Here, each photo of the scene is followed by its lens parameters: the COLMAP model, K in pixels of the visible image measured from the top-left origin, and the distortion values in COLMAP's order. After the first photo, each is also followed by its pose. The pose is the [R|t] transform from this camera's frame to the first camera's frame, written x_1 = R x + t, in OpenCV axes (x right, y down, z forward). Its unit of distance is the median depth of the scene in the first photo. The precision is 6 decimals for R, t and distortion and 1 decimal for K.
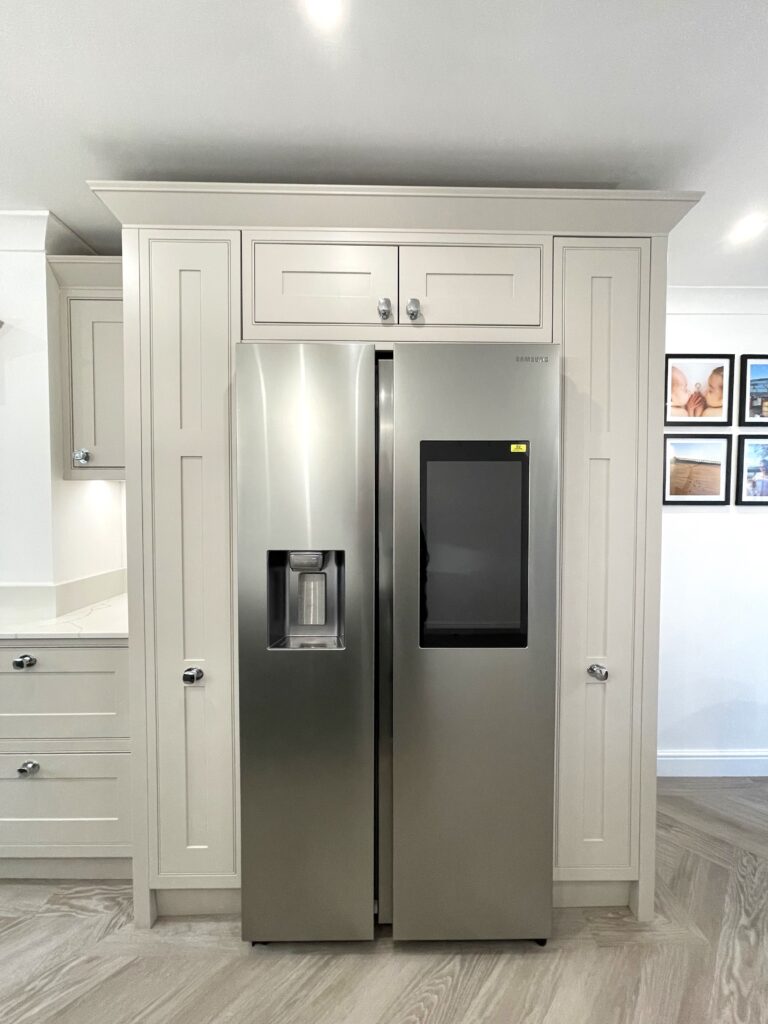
lens RADIAL K [[412.2, 0, 384.0], [0, 412.2, 516.5], [0, 0, 1]] dist [-0.006757, 0.000015]
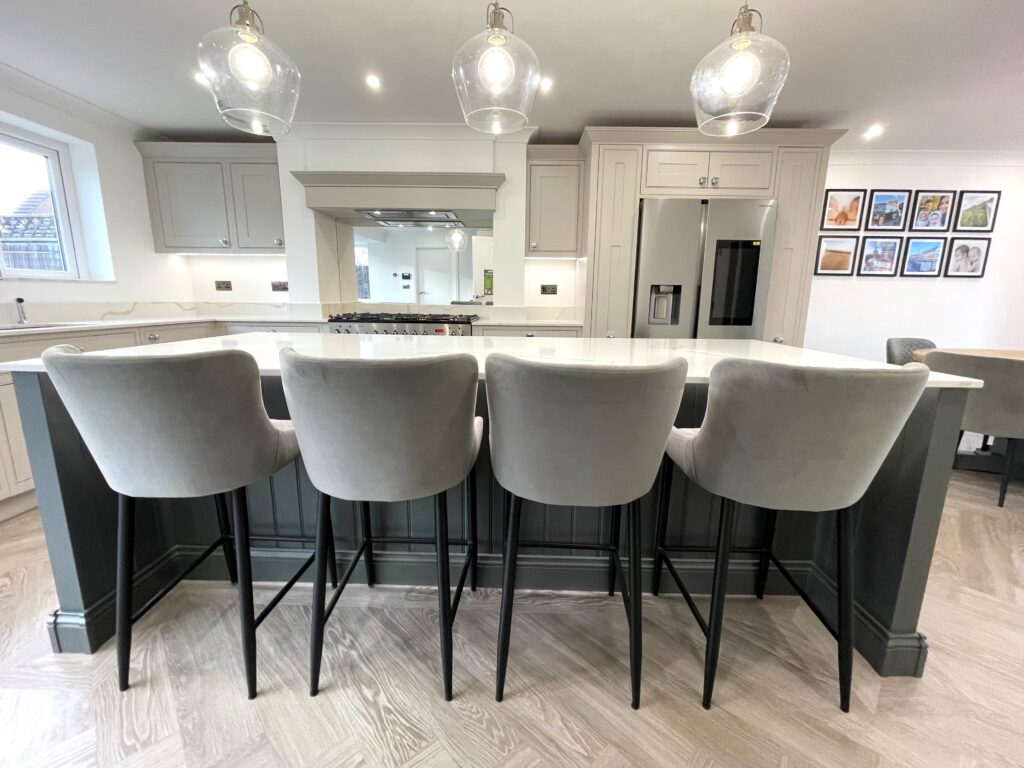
lens RADIAL K [[412.2, 0, 517.7], [0, 412.2, 378.4], [0, 0, 1]] dist [-0.006757, 0.000015]
pose [[0.999278, 0.017065, -0.033946, -0.859942], [-0.011312, 0.986567, 0.162962, 0.209666], [0.036271, -0.162460, 0.986048, -1.378888]]
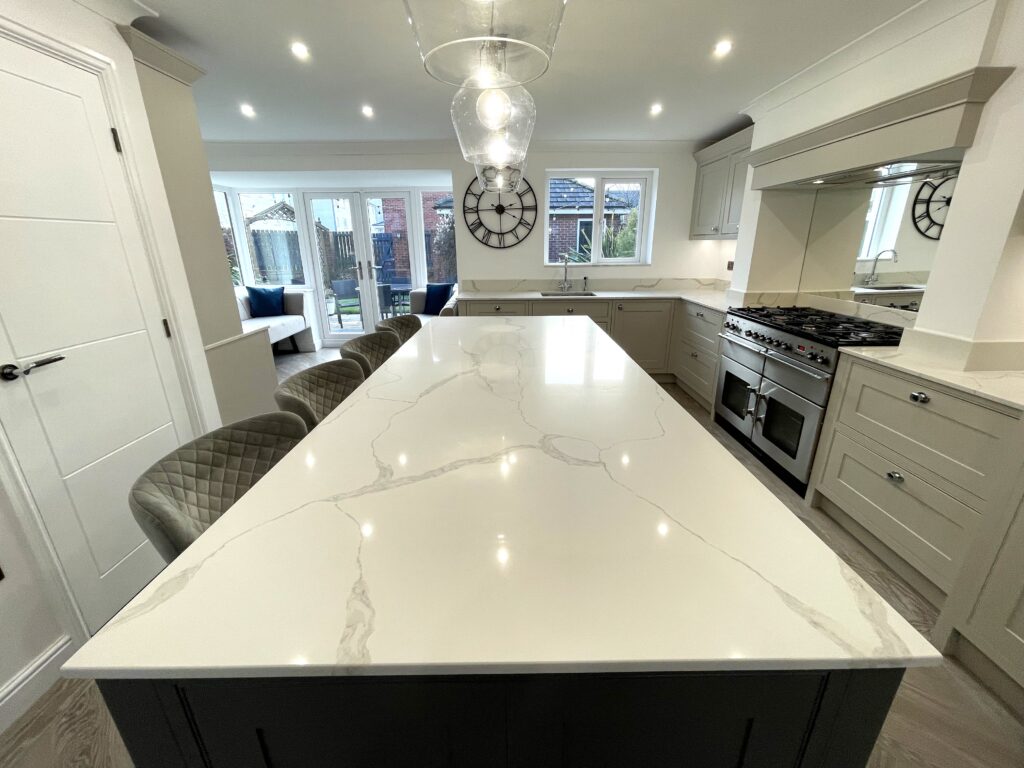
lens RADIAL K [[412.2, 0, 517.8], [0, 412.2, 380.2], [0, 0, 1]] dist [-0.006757, 0.000015]
pose [[-0.007066, 0.311318, -0.950280, 0.267390], [-0.022360, 0.950016, 0.311398, -0.045258], [0.999725, 0.023448, 0.000248, -0.192605]]
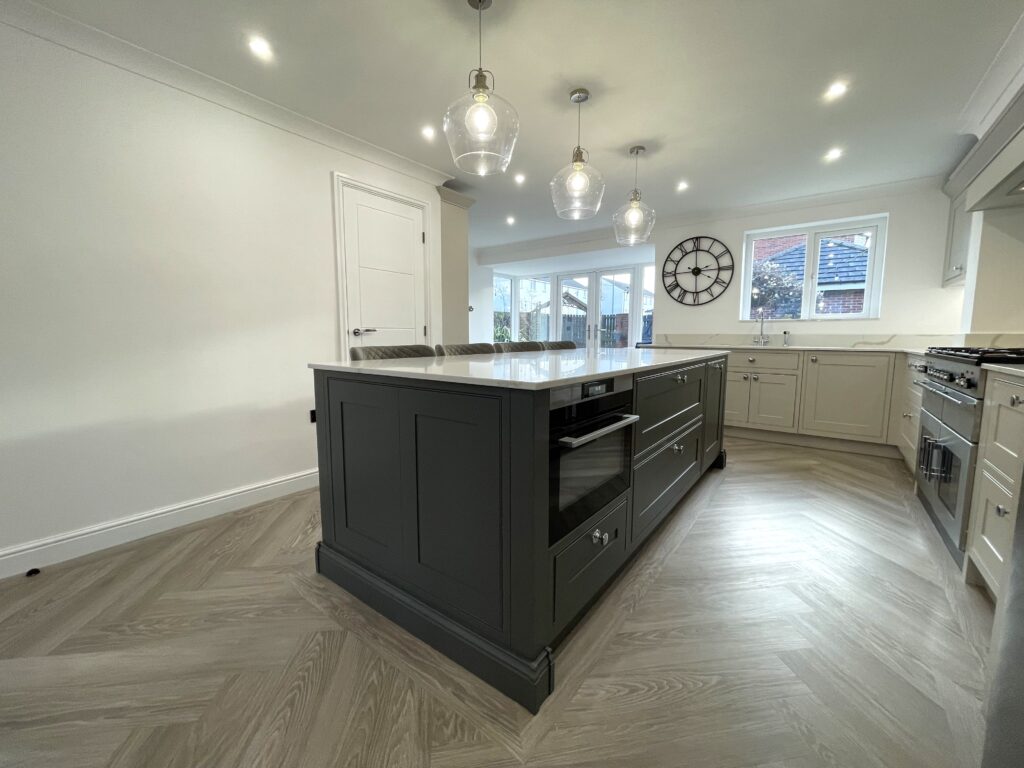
lens RADIAL K [[412.2, 0, 514.2], [0, 412.2, 379.9], [0, 0, 1]] dist [-0.006757, 0.000015]
pose [[-0.618644, 0.079576, -0.781631, 0.587477], [-0.026529, 0.992174, 0.122009, 0.219542], [0.785224, 0.096216, -0.611691, 0.640928]]
